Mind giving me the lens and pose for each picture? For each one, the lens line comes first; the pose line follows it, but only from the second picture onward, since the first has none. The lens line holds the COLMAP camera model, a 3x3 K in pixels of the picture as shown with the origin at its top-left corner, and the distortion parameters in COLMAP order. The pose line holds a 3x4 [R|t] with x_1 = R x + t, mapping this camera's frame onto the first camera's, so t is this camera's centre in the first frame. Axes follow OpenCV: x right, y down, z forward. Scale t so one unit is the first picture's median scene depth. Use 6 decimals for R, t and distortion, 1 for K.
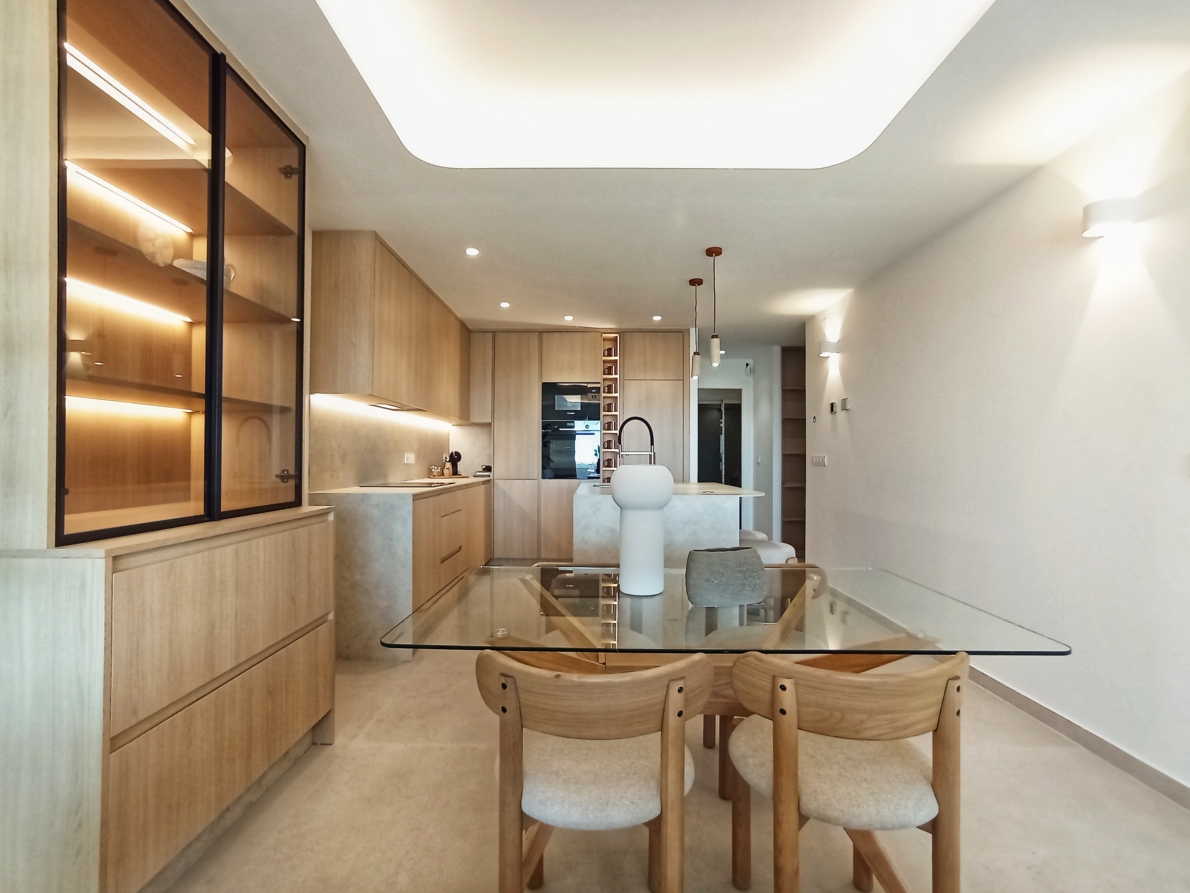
lens RADIAL K [[544.6, 0, 595.3], [0, 544.6, 451.9], [0, 0, 1]] dist [-0.039309, 0.021210]
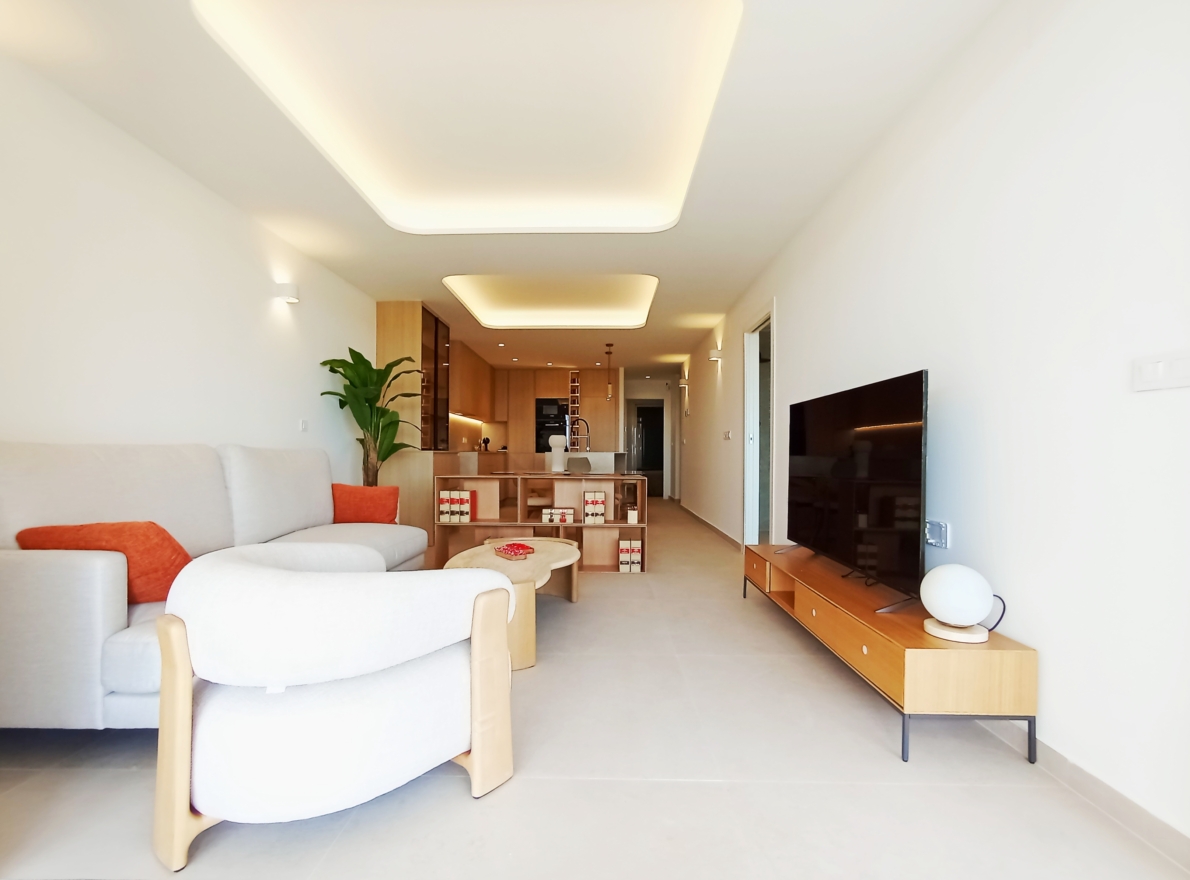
lens RADIAL K [[551.9, 0, 590.3], [0, 551.9, 454.6], [0, 0, 1]] dist [-0.044238, 0.022343]
pose [[0.999858, 0.000064, -0.016875, 0.137613], [0.000147, 0.999922, 0.012509, 0.041458], [0.016875, -0.012510, 0.999779, -0.989692]]
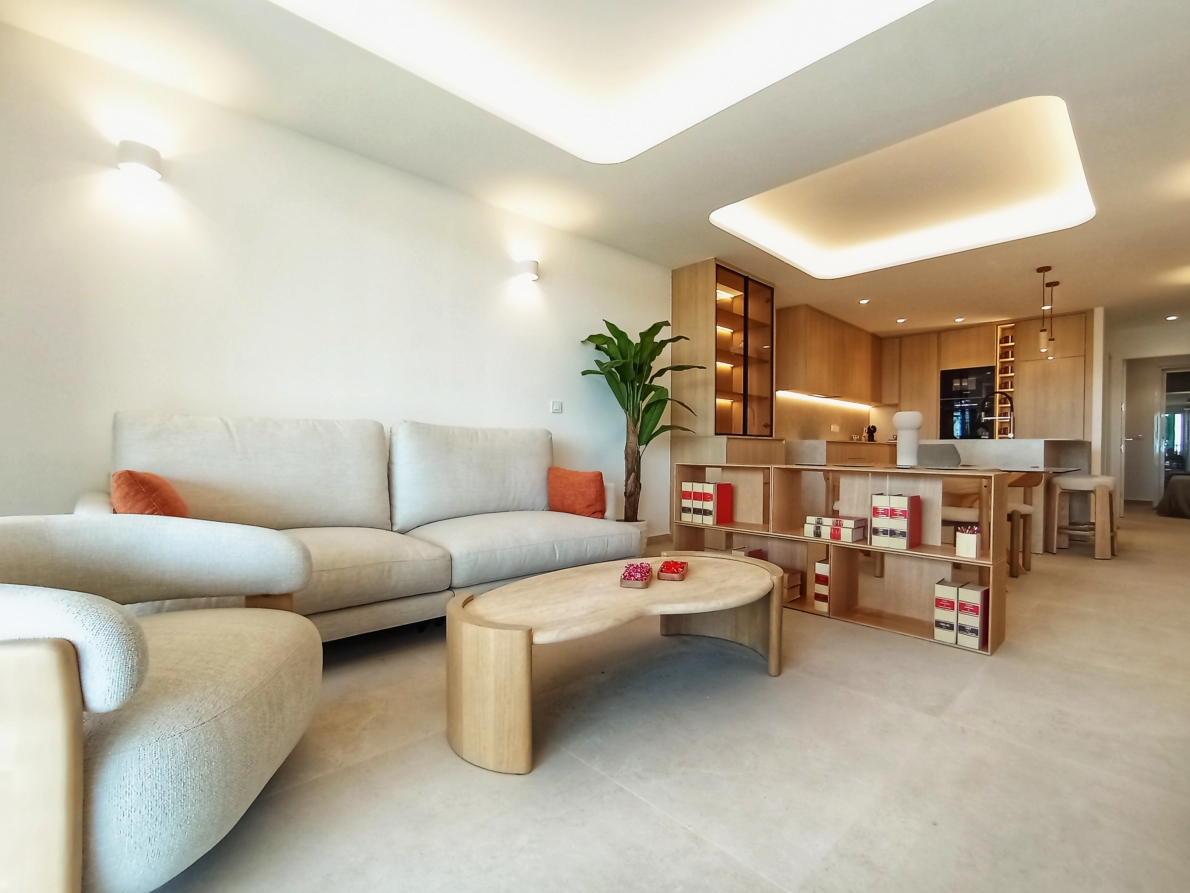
lens RADIAL K [[547.4, 0, 601.4], [0, 547.4, 450.3], [0, 0, 1]] dist [0.002426, 0.000971]
pose [[0.705195, 0.004502, -0.708999, 0.325243], [0.000299, 0.999978, 0.006646, 0.069161], [0.709014, -0.004899, 0.705178, -0.634061]]
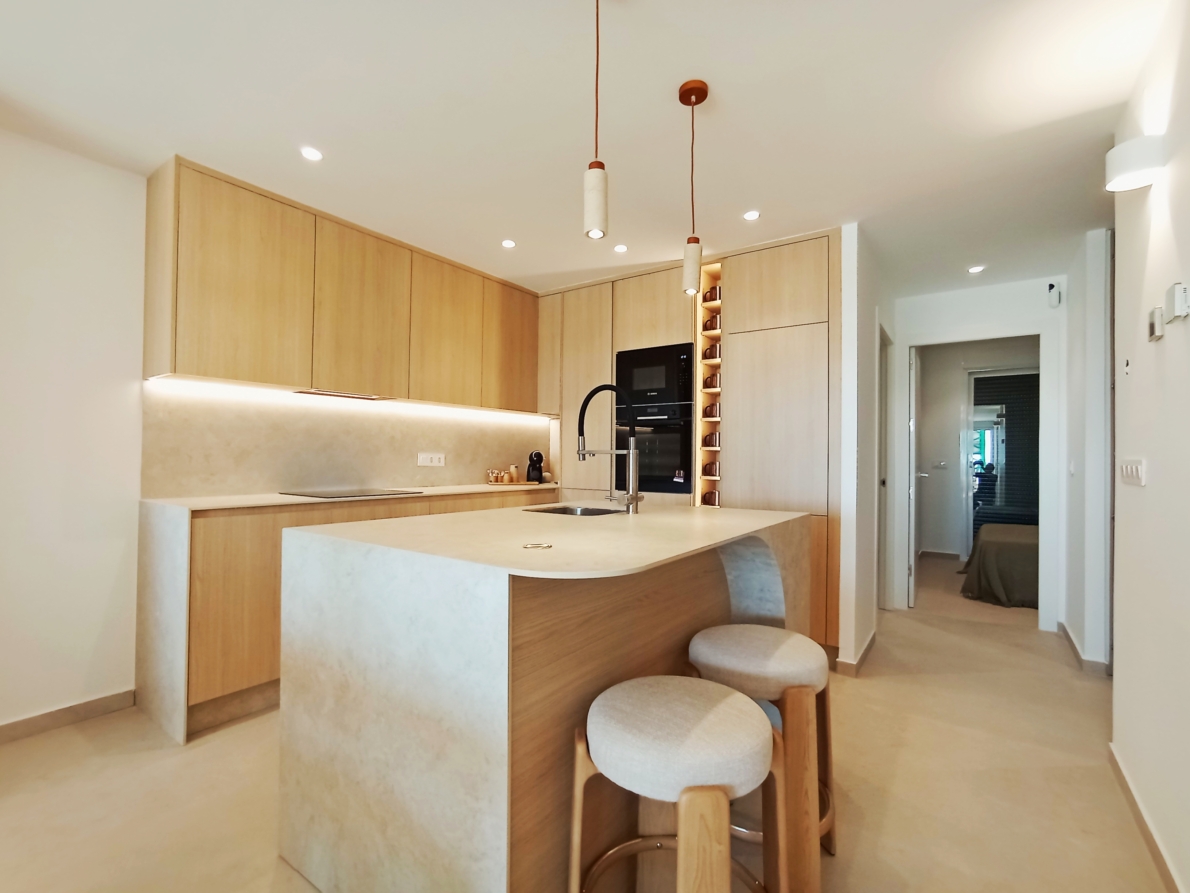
lens RADIAL K [[544.6, 0, 595.3], [0, 544.6, 451.9], [0, 0, 1]] dist [-0.039309, 0.021210]
pose [[0.819463, -0.002708, -0.573125, 0.350017], [0.000047, 0.999989, -0.004656, 0.004694], [0.573132, 0.003789, 0.819454, 0.511772]]
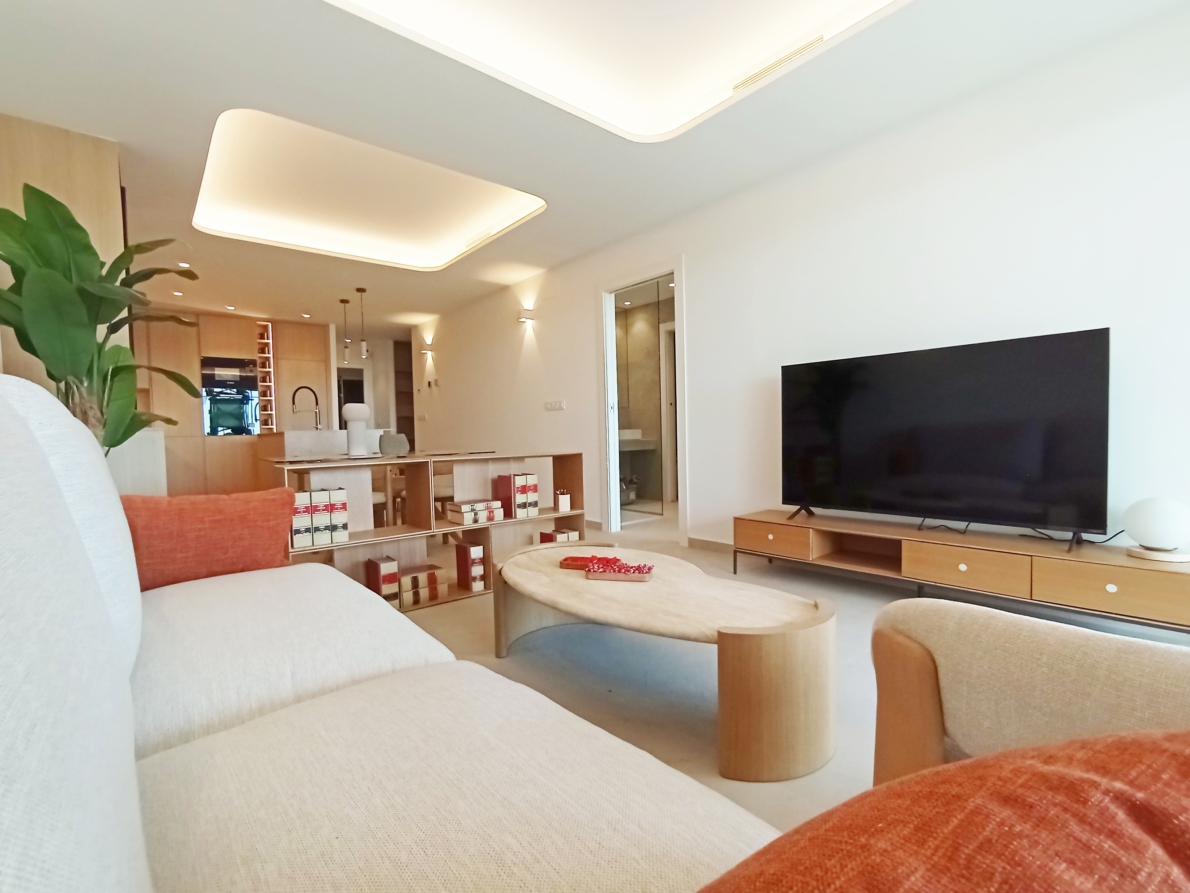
lens RADIAL K [[544.6, 0, 595.3], [0, 544.6, 451.9], [0, 0, 1]] dist [-0.039309, 0.021210]
pose [[0.759049, -0.046439, 0.649375, -0.270063], [0.021077, 0.998683, 0.046782, 0.059074], [-0.650692, -0.021823, 0.759028, -0.607621]]
